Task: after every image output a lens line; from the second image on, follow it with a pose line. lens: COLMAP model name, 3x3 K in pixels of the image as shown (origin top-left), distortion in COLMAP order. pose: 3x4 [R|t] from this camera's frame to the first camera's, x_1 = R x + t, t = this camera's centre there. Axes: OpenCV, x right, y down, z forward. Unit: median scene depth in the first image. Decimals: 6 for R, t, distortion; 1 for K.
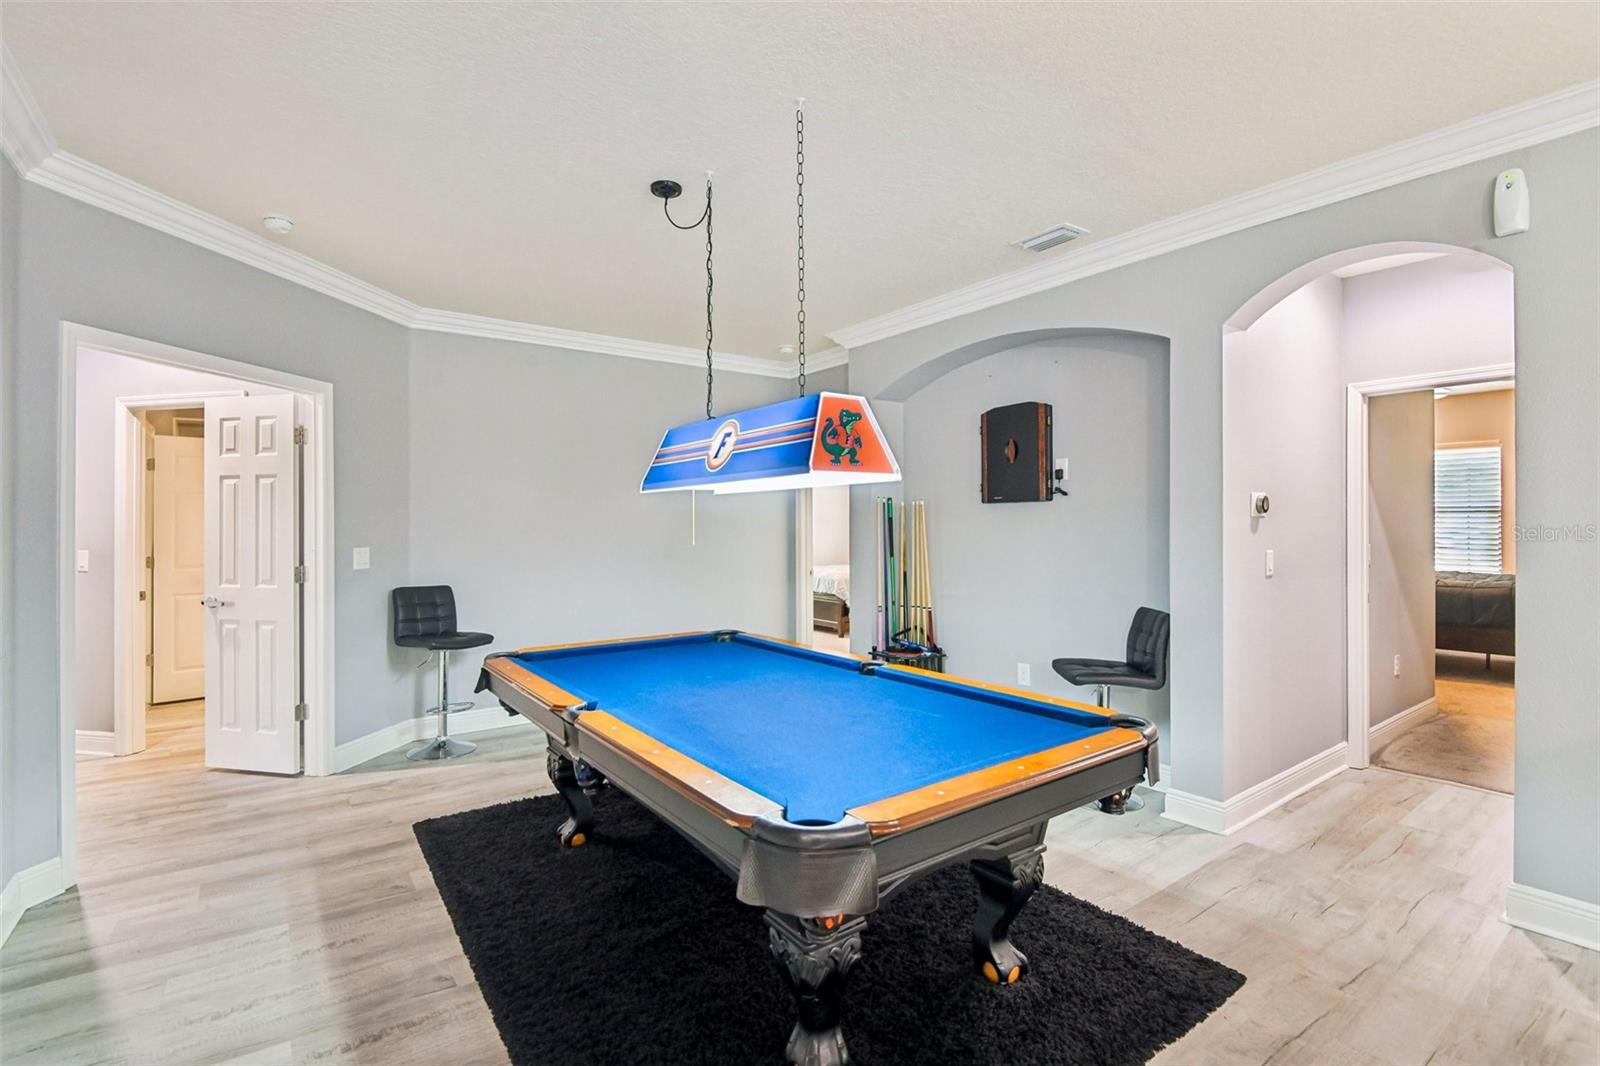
lens RADIAL K [[744.1, 0, 805.8], [0, 744.1, 531.0], [0, 0, 1]] dist [-0.020723, -0.011743]
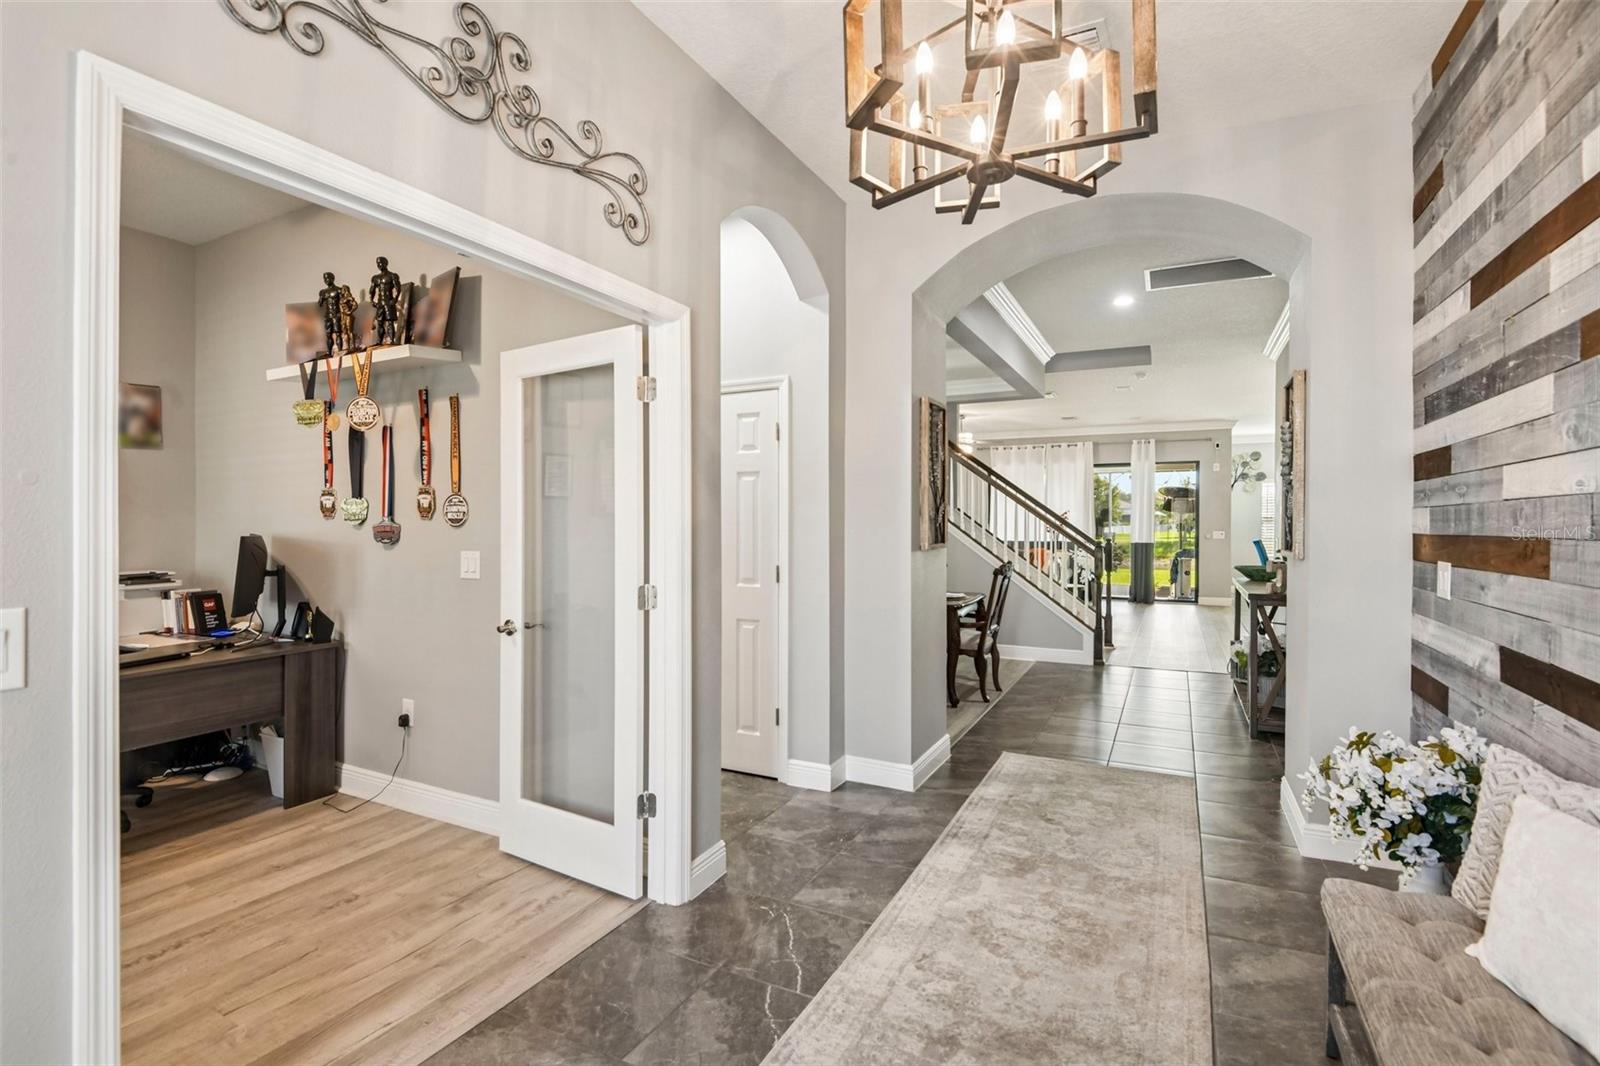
lens RADIAL K [[744.1, 0, 802.8], [0, 744.1, 527.6], [0, 0, 1]] dist [-0.020723, -0.011743]
pose [[-0.891642, 0.005711, -0.452704, -0.439408], [0.002356, 0.999965, 0.007976, -0.002478], [0.452734, 0.006045, -0.891625, 1.391858]]
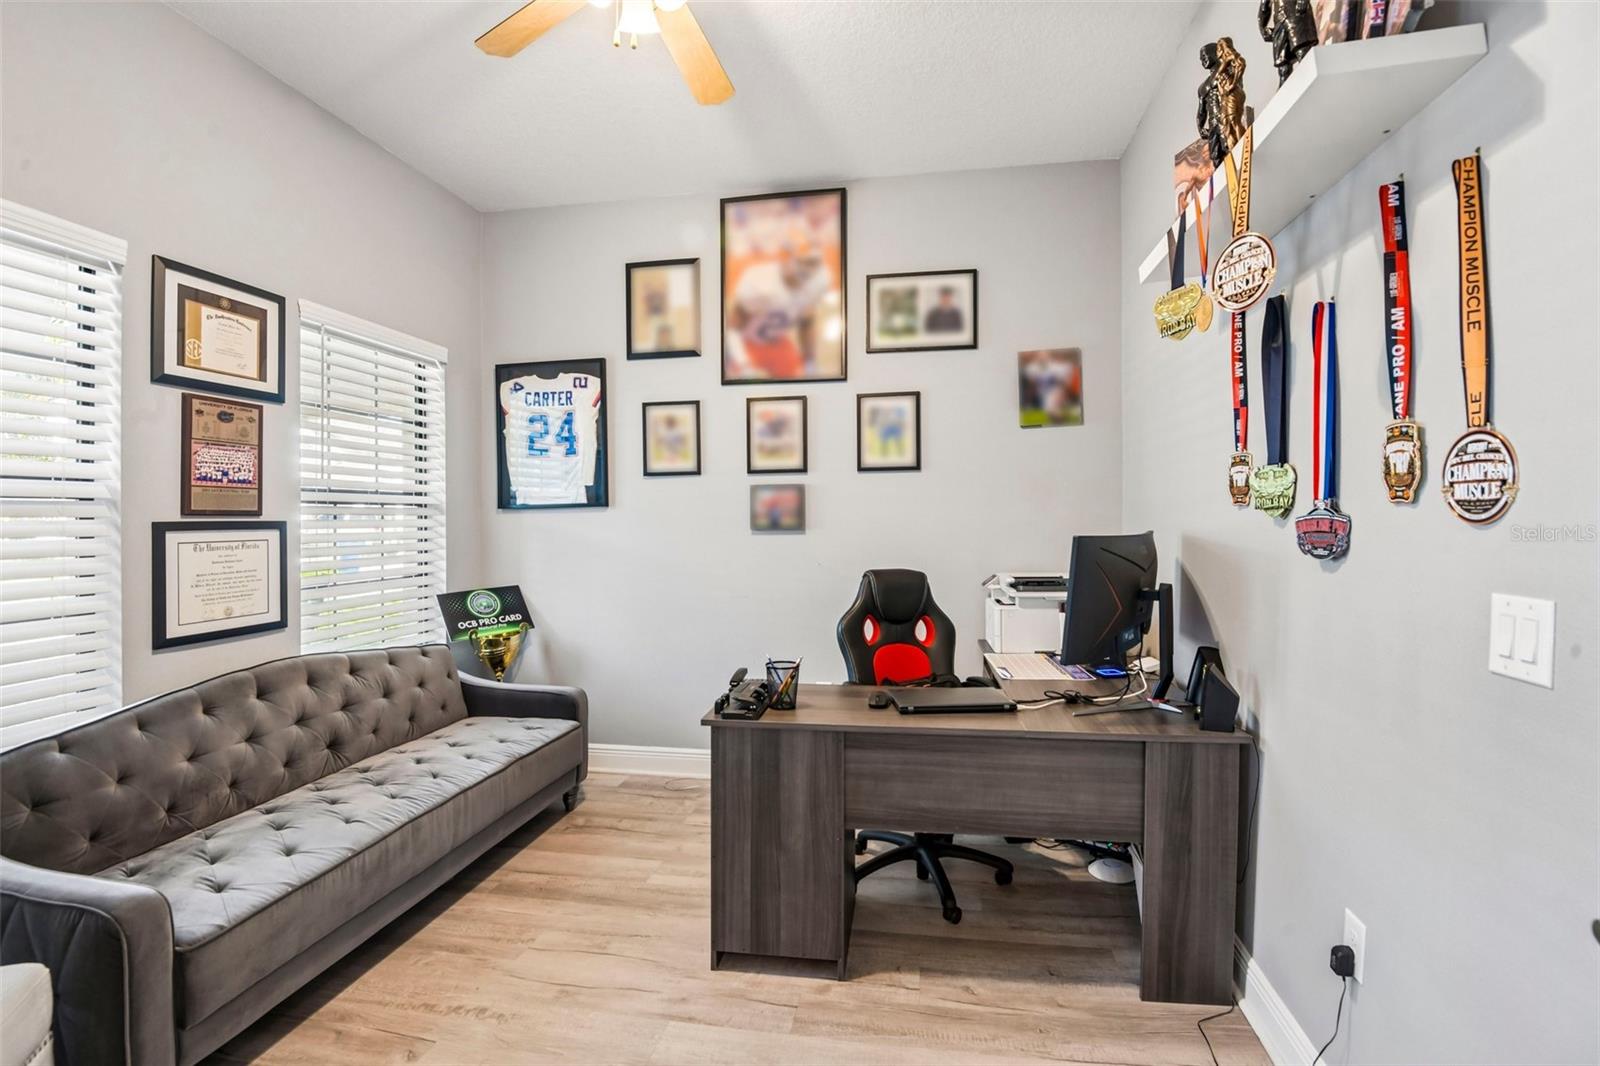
lens RADIAL K [[744.1, 0, 809.7], [0, 744.1, 527.4], [0, 0, 1]] dist [-0.020723, -0.011743]
pose [[-0.691803, -0.000272, 0.722086, -0.475612], [0.009601, 0.999908, 0.009575, -0.001434], [-0.722022, 0.013557, -0.691737, 1.029725]]
